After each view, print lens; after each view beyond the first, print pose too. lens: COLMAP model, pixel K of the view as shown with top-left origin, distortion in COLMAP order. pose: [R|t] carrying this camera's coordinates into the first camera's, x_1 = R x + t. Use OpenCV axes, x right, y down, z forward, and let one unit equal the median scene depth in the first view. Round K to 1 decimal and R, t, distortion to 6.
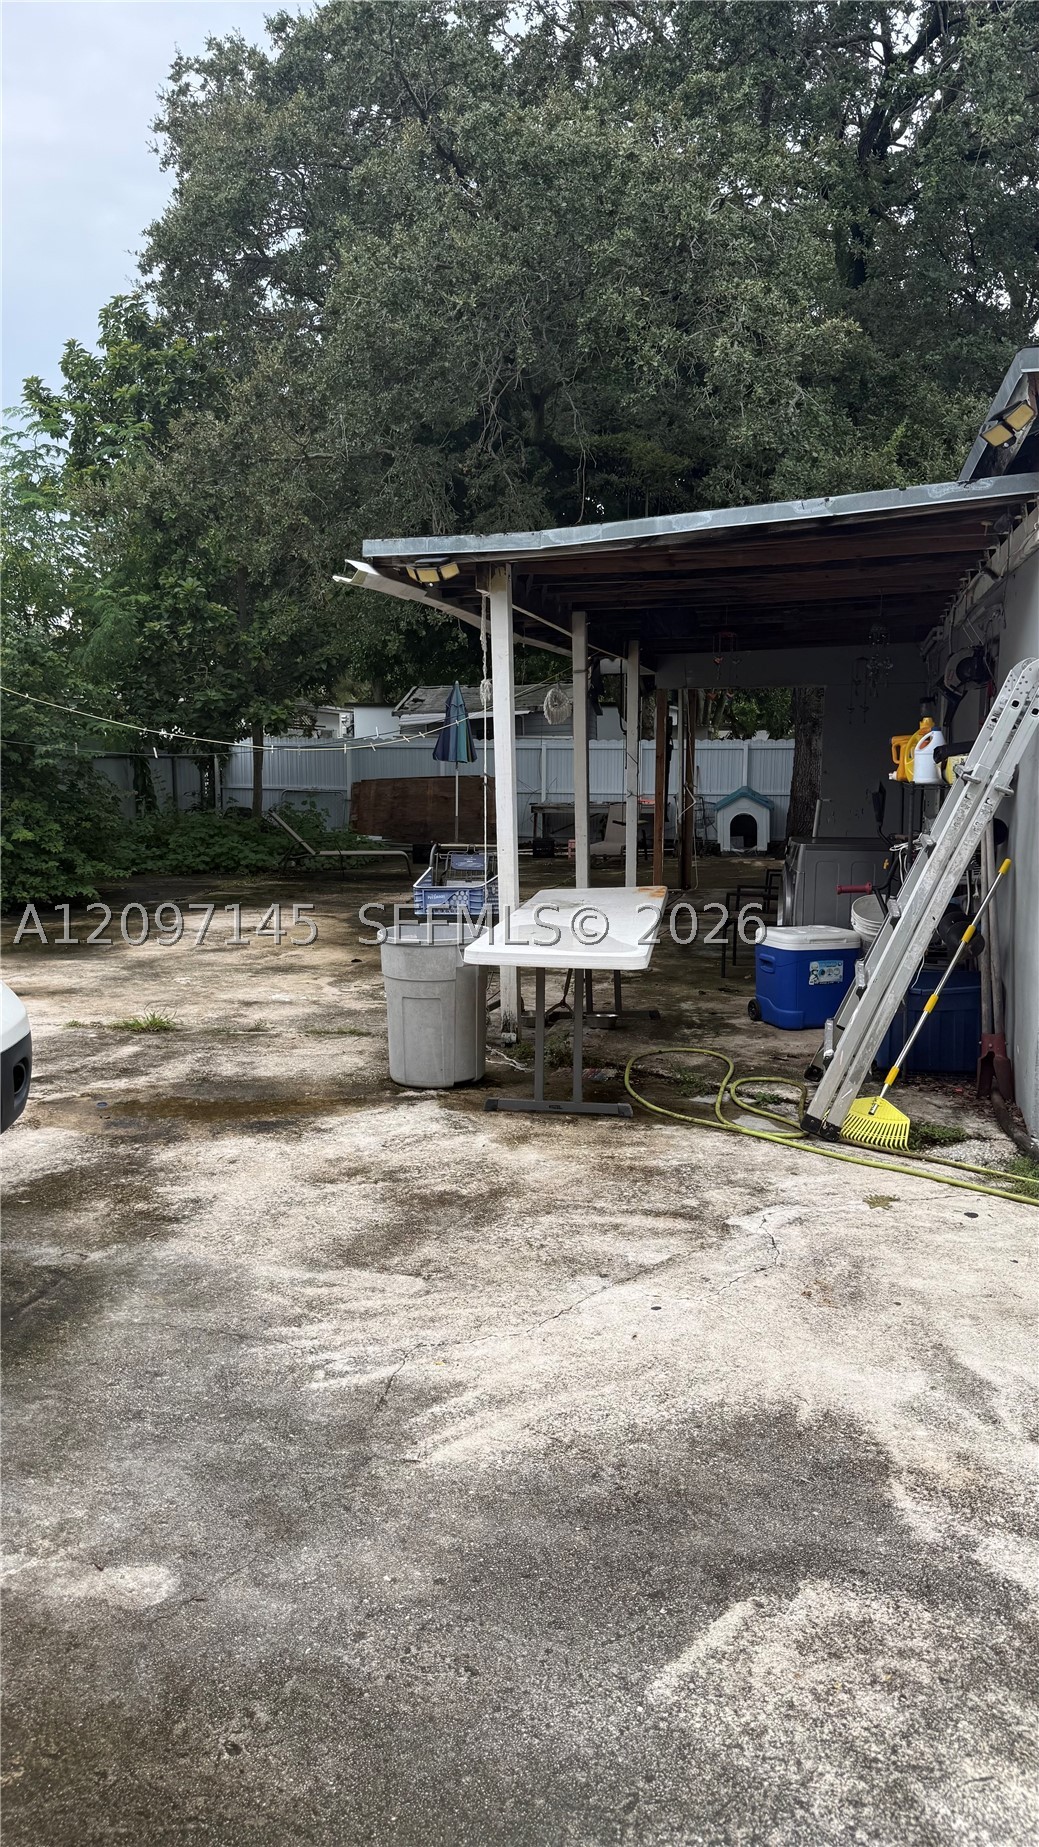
lens RADIAL K [[1295.0, 0, 529.4], [0, 1295.0, 934.2], [0, 0, 1]] dist [0.178657, -0.379818]
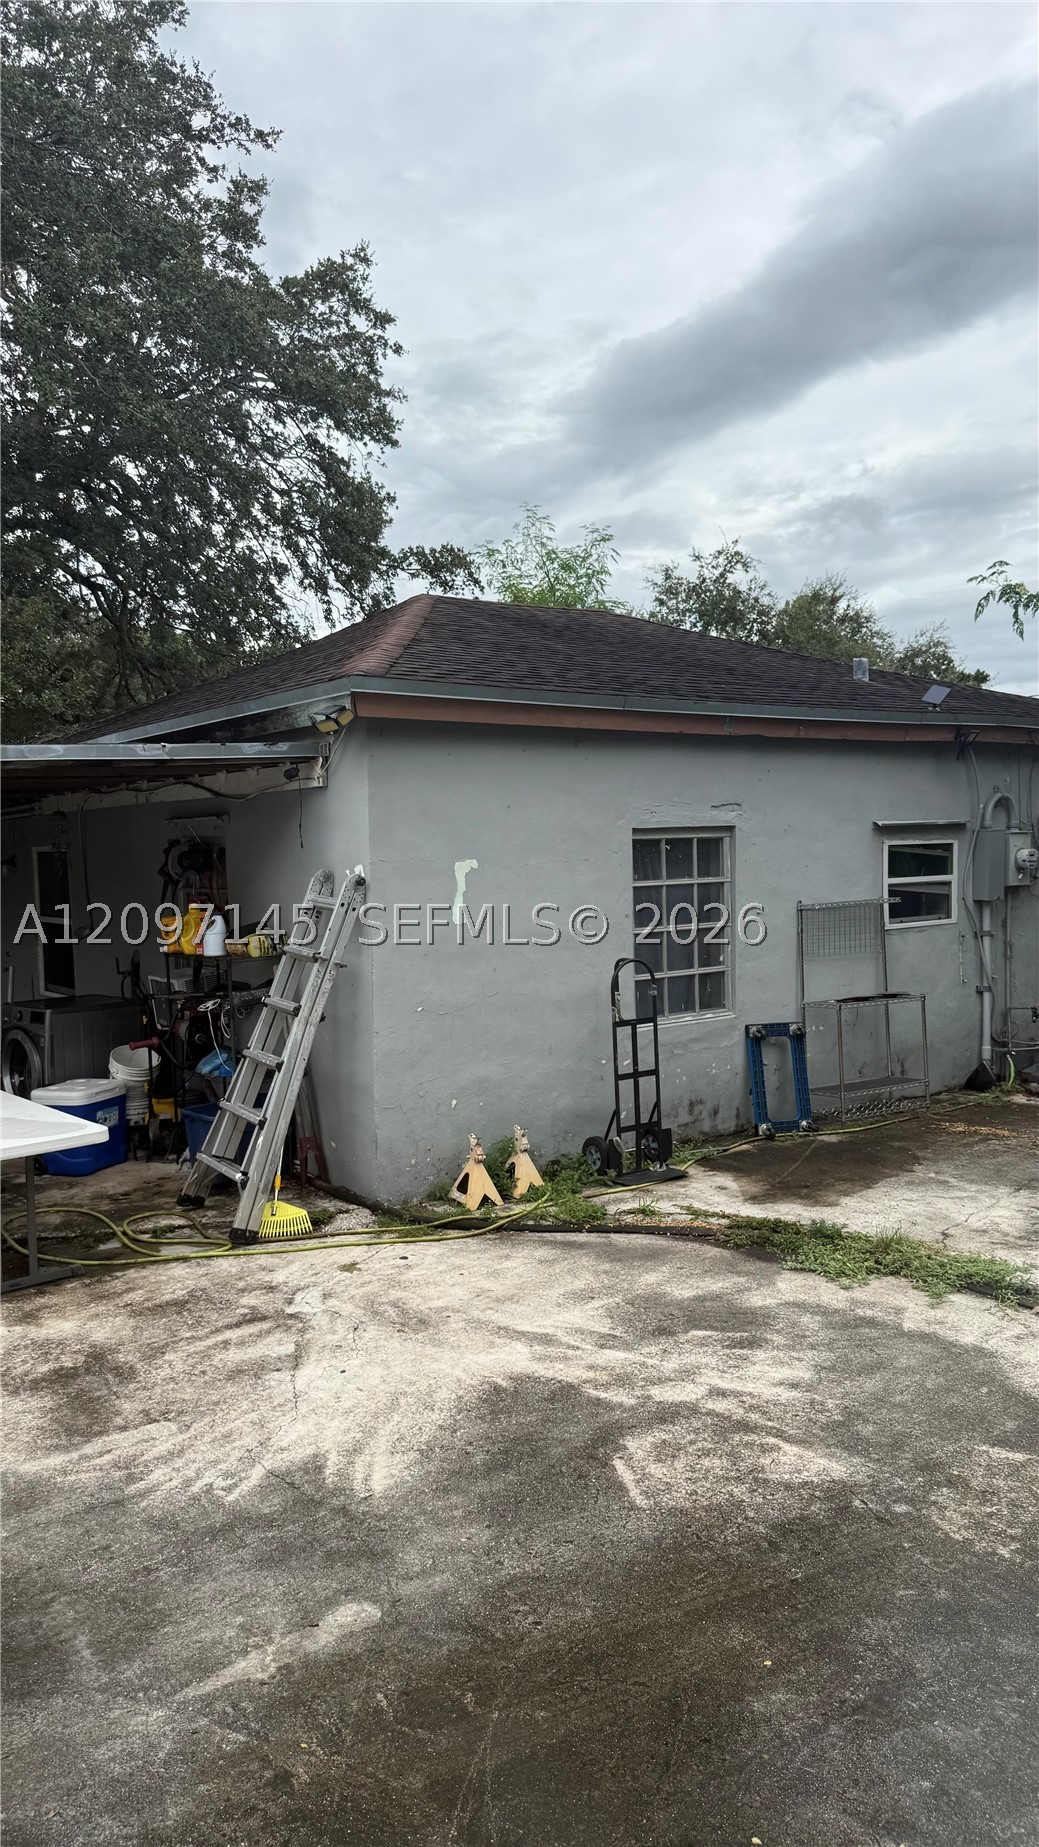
lens RADIAL K [[1296.5, 0, 517.5], [0, 1296.5, 934.5], [0, 0, 1]] dist [0.182634, -0.410851]
pose [[0.634166, -0.072982, 0.769745, -0.857985], [0.134460, 0.990776, -0.016839, -0.128536], [-0.761416, 0.114179, 0.638130, -0.083917]]
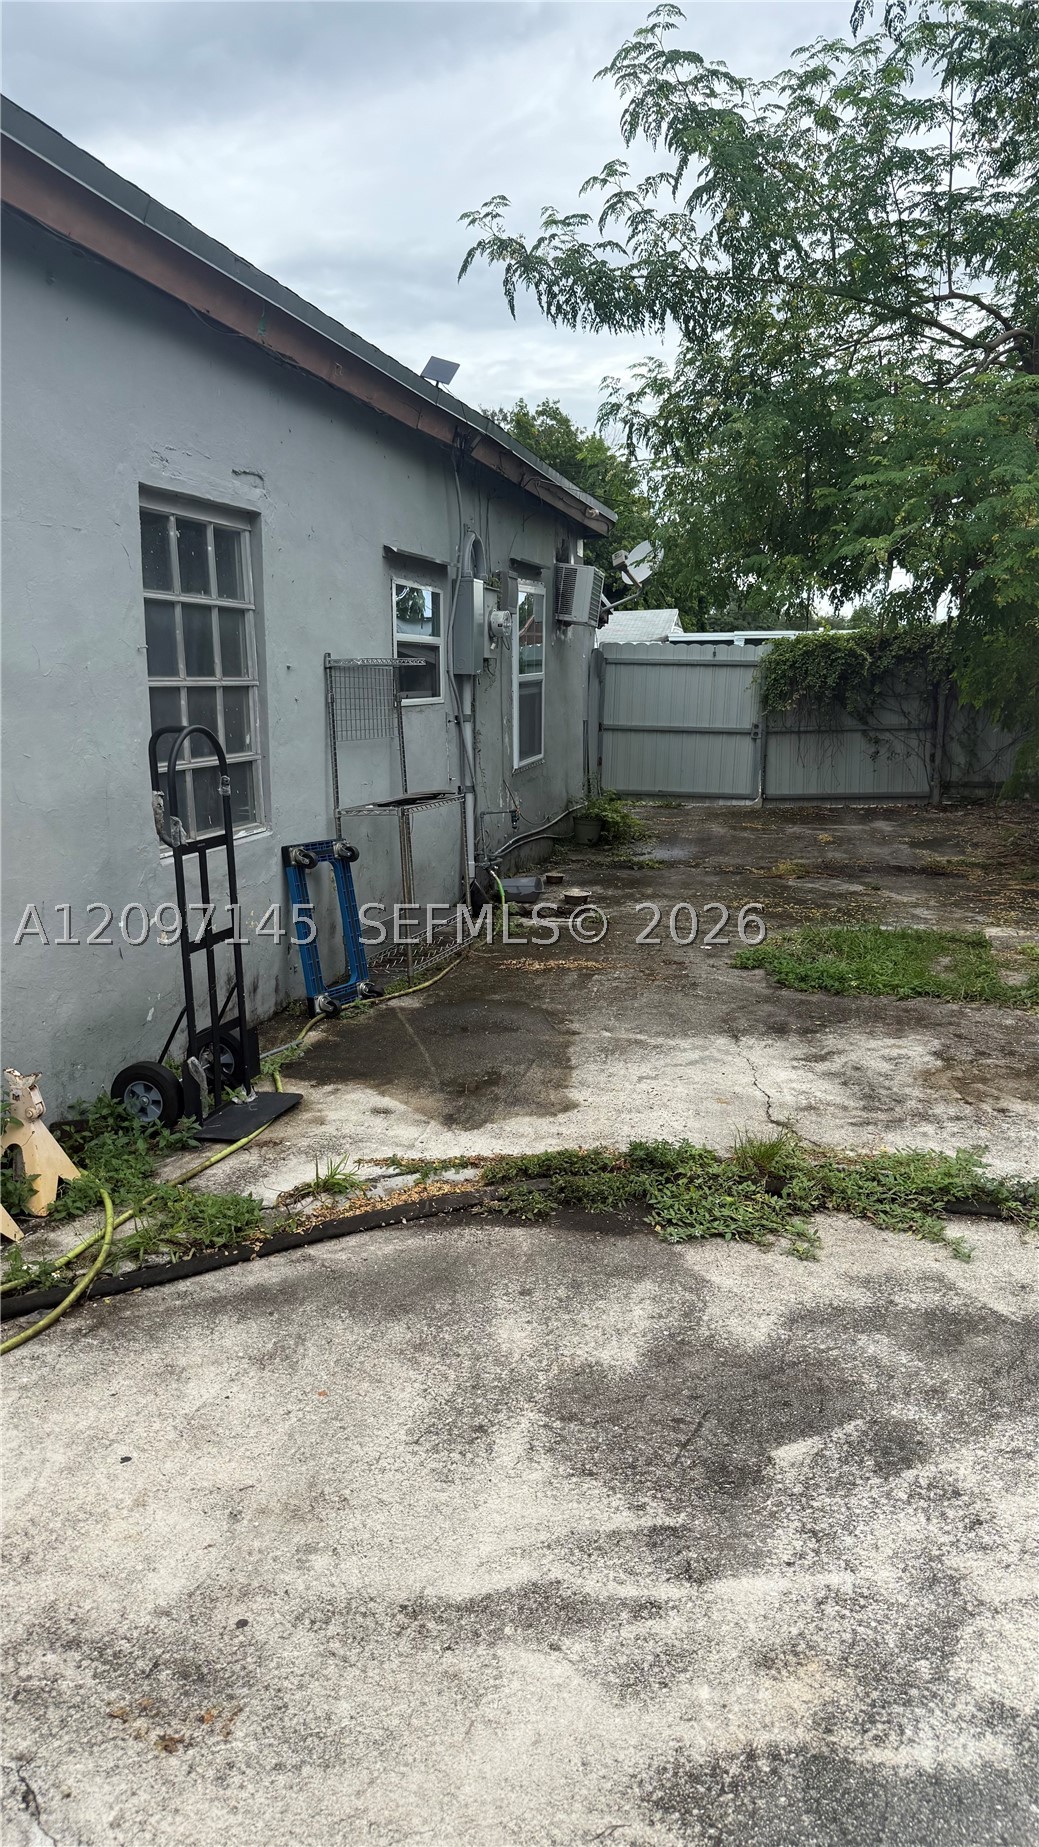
lens RADIAL K [[1295.1, 0, 528.7], [0, 1295.1, 927.5], [0, 0, 1]] dist [0.118838, -0.182145]
pose [[0.007668, -0.196170, 0.980540, -0.228794], [0.140988, 0.970986, 0.193156, -0.107445], [-0.989982, 0.136763, 0.035103, 0.871472]]
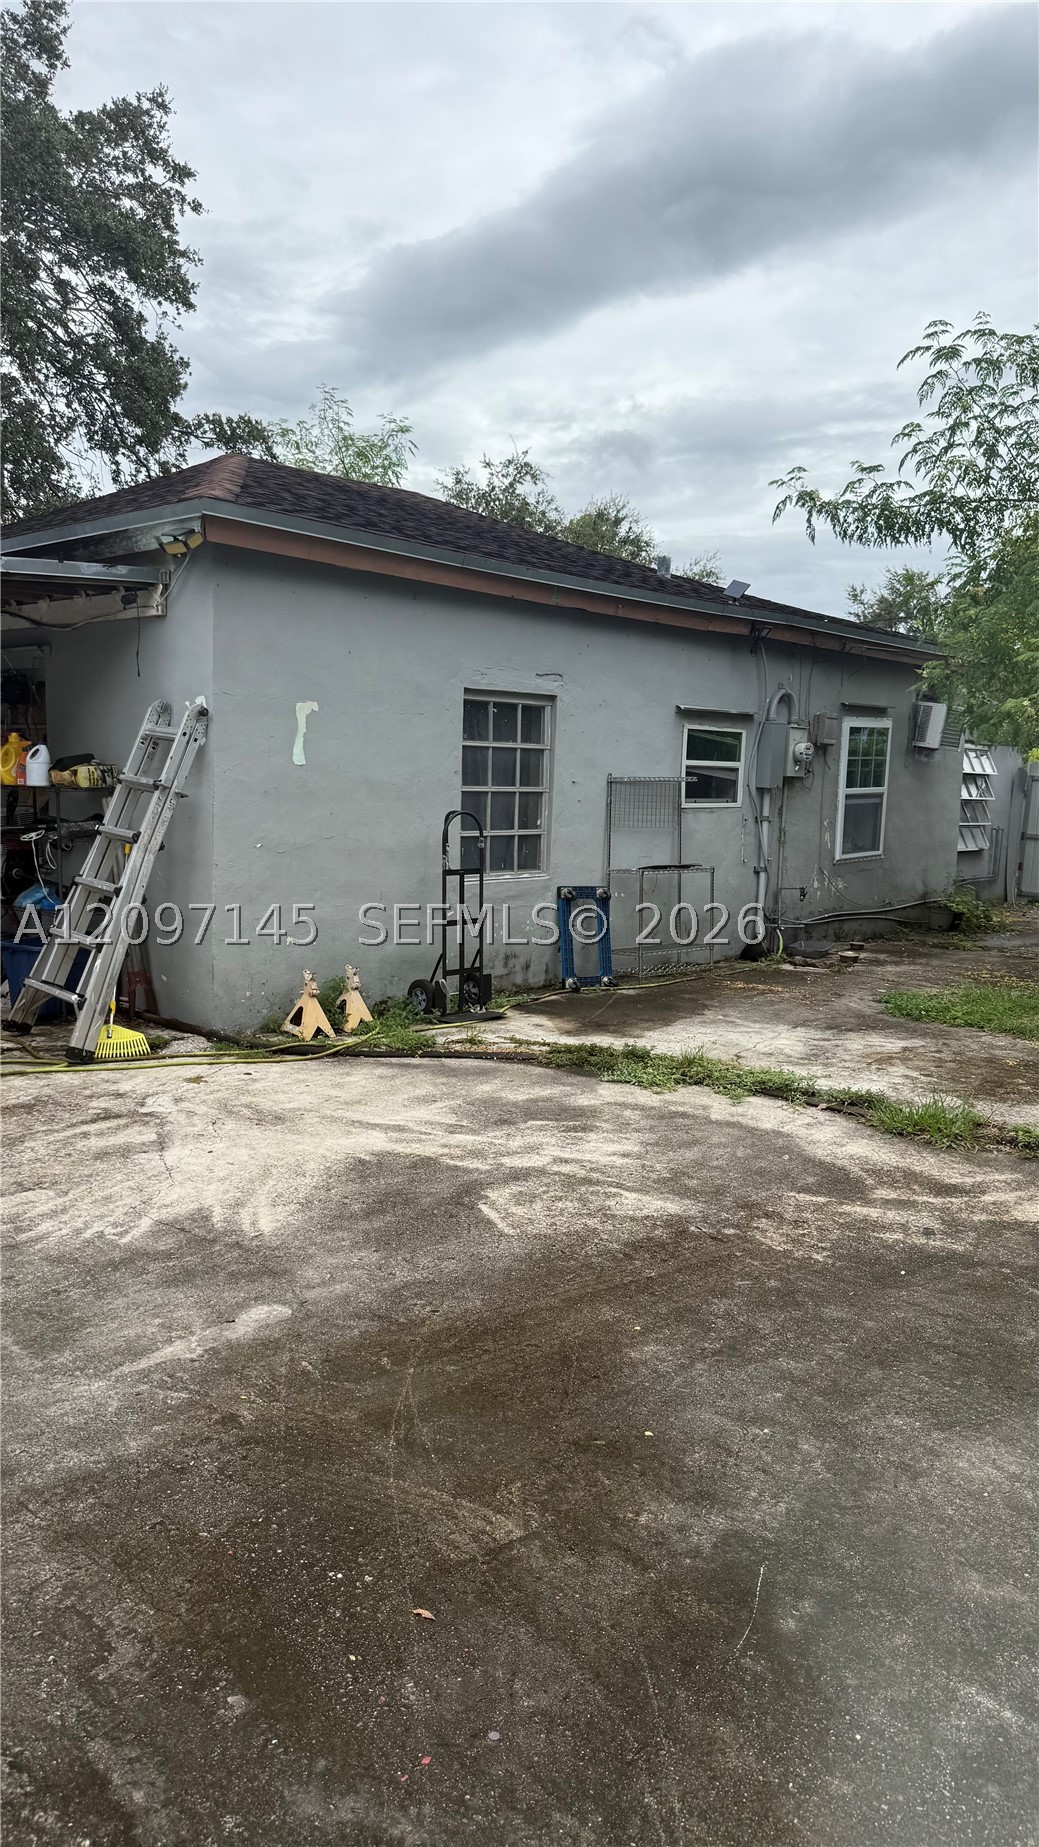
lens RADIAL K [[1295.0, 0, 529.4], [0, 1295.0, 934.2], [0, 0, 1]] dist [0.178657, -0.379818]
pose [[0.478602, -0.101433, 0.872153, -1.021867], [0.097436, 0.993305, 0.062054, -0.011770], [-0.872609, 0.055280, 0.485281, -0.032423]]
